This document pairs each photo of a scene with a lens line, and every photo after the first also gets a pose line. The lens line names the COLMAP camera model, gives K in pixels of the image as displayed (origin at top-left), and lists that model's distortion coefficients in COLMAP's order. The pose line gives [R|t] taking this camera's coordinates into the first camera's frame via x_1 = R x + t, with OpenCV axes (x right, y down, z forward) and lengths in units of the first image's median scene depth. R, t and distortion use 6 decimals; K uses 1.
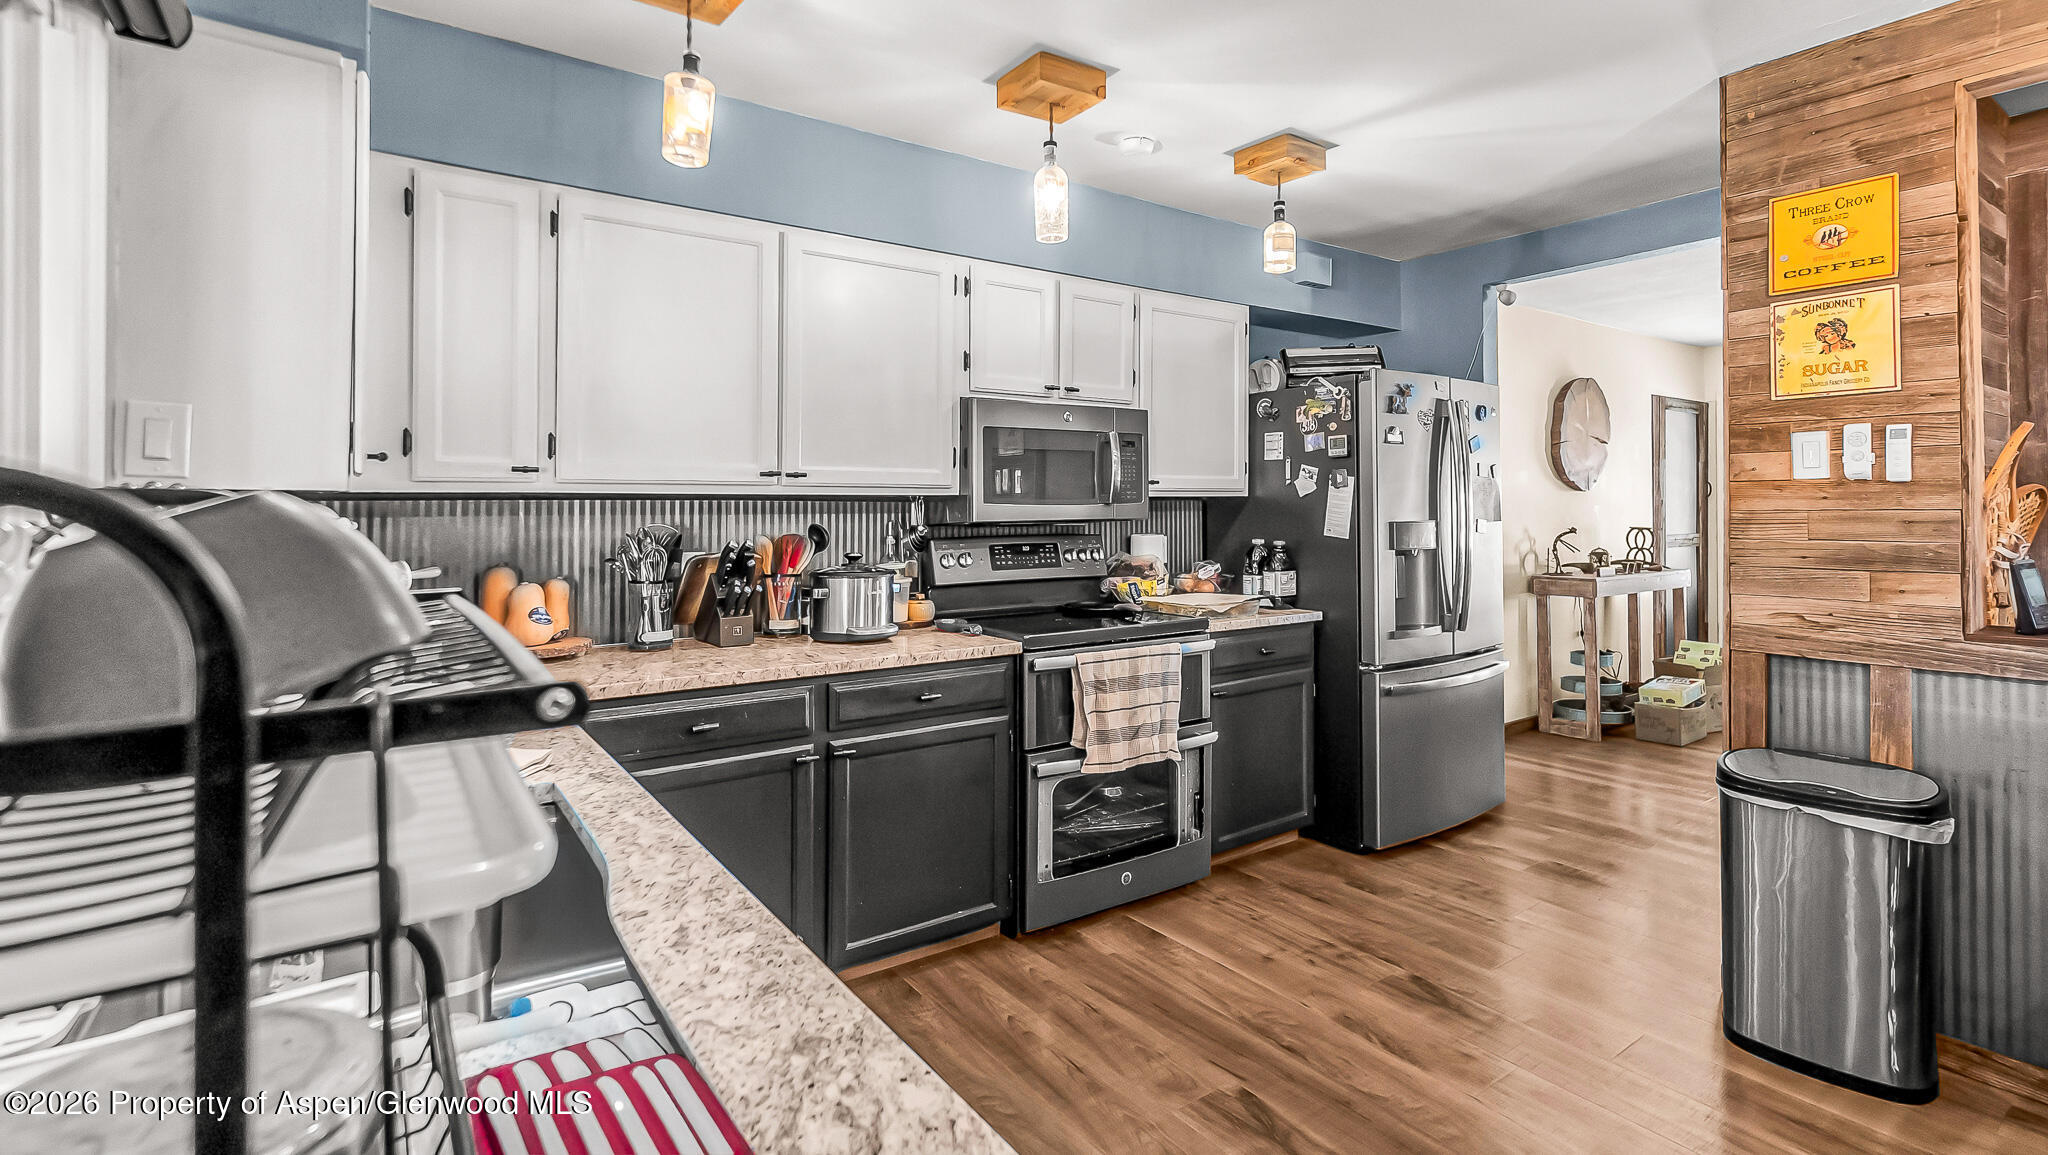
lens RADIAL K [[941.7, 0, 1033.2], [0, 941.7, 504.9], [0, 0, 1]] dist [-0.000599, -0.000009]
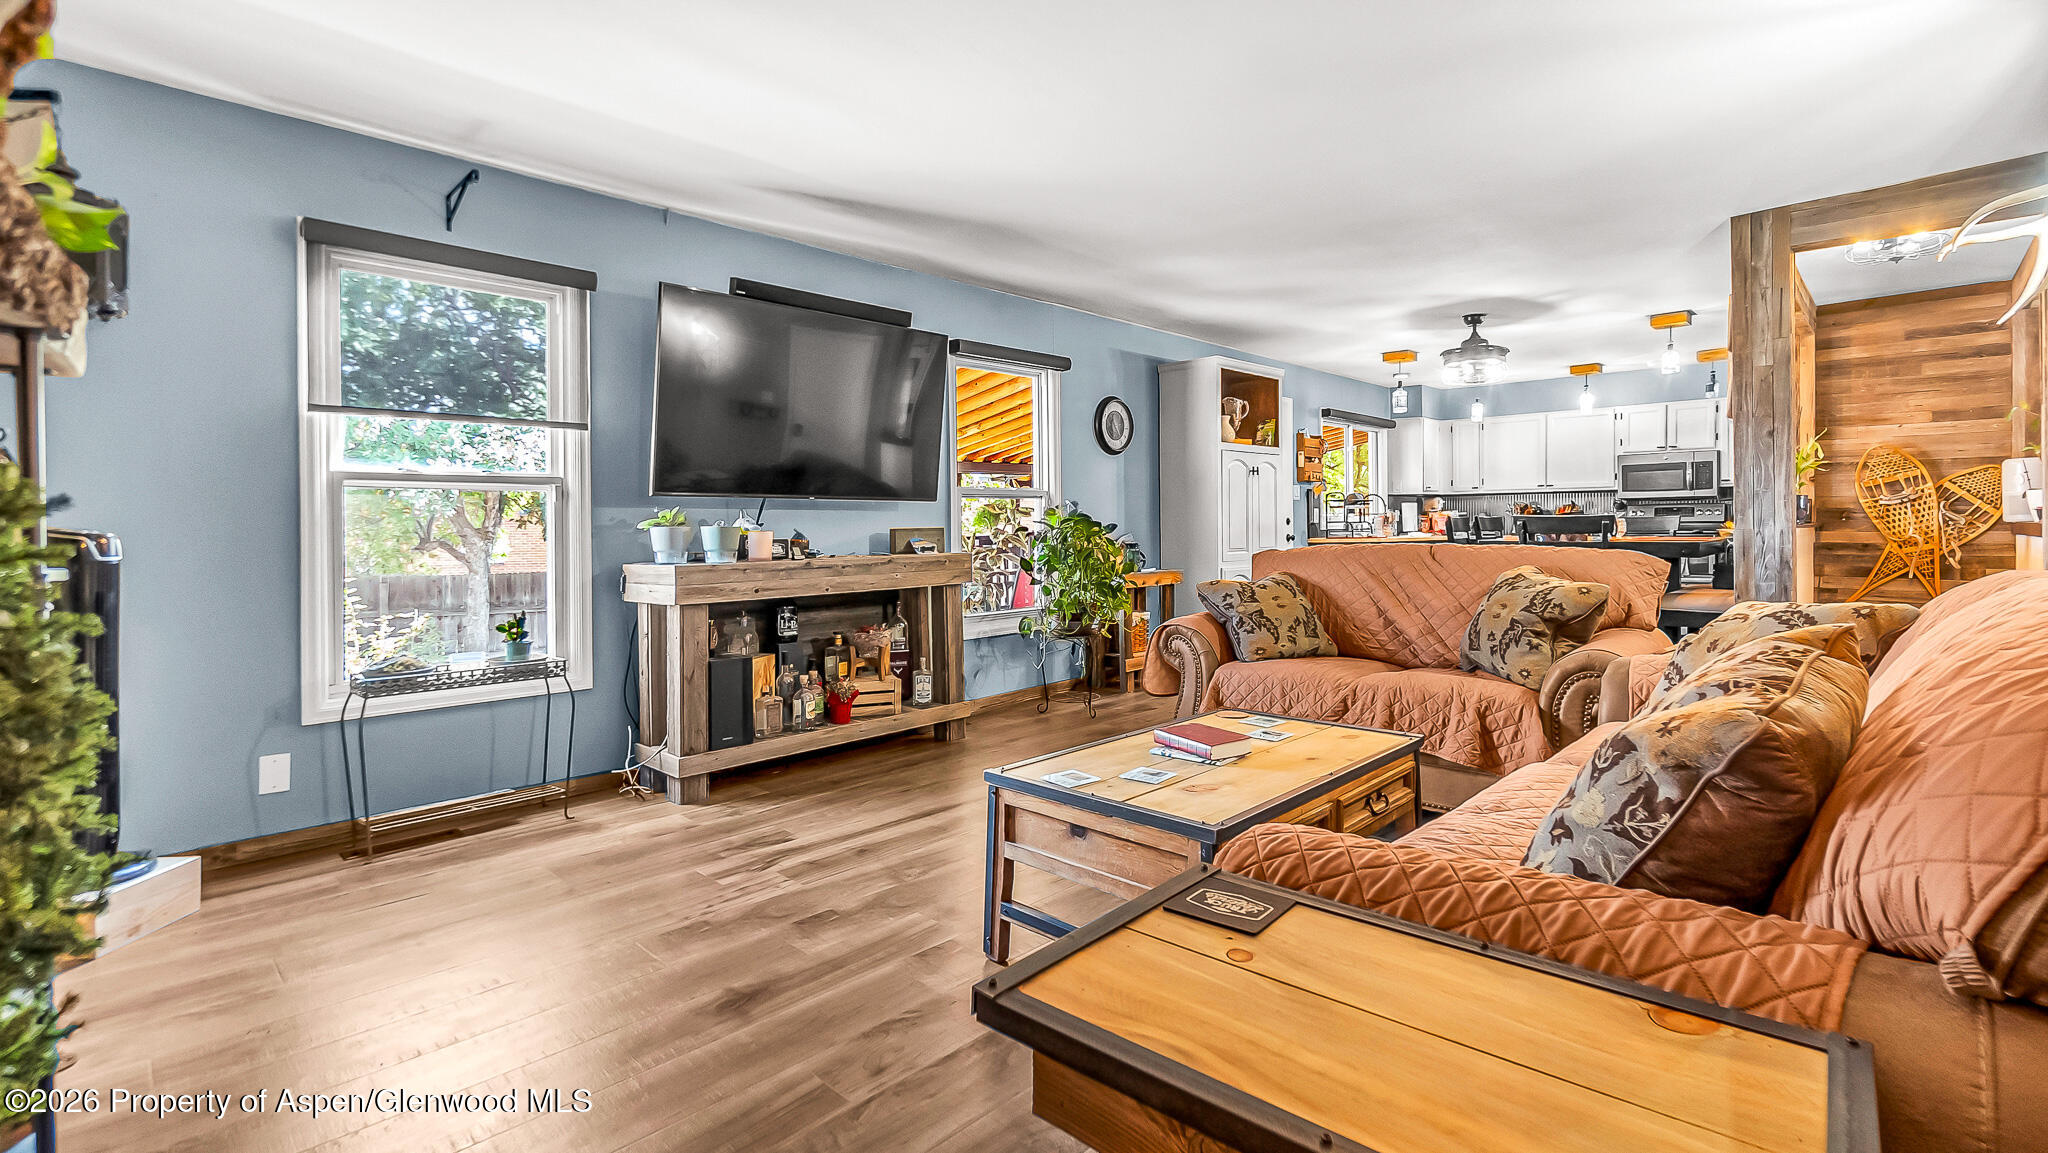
lens RADIAL K [[913.9, 0, 1028.5], [0, 913.9, 529.5], [0, 0, 1]] dist [-0.002372, -0.000160]
pose [[0.195397, 0.005443, -0.980709, 2.175443], [0.010971, 0.999910, 0.007735, 0.066370], [0.980663, -0.012270, 0.195319, -1.246807]]
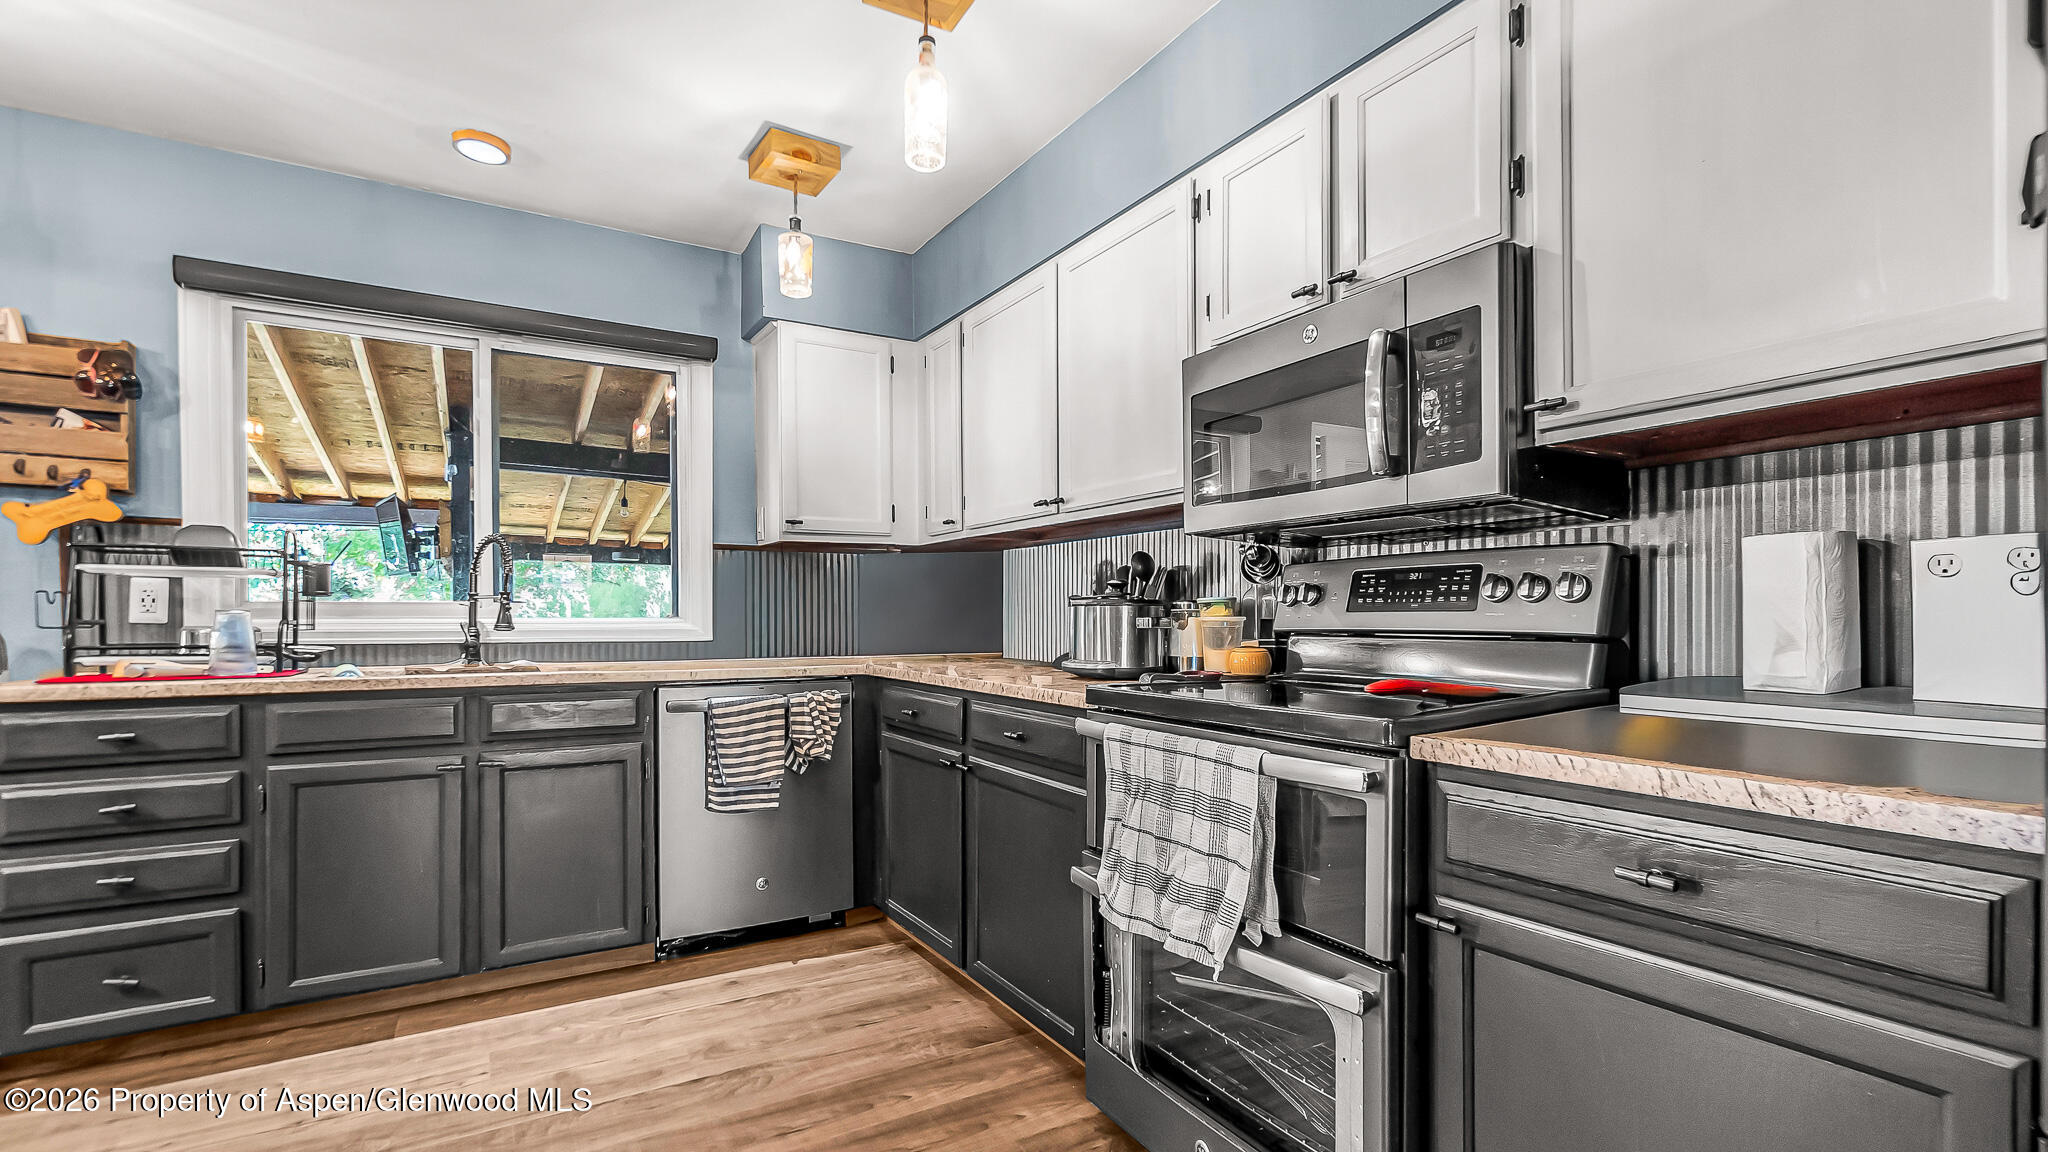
lens RADIAL K [[900.2, 0, 1029.5], [0, 900.2, 620.0], [0, 0, 1]] dist [0.000320, 0.000249]
pose [[-0.067128, 0.007405, -0.997717, 0.579611], [0.005132, 0.999962, 0.007077, 0.071592], [0.997731, -0.004645, -0.067163, 0.854959]]
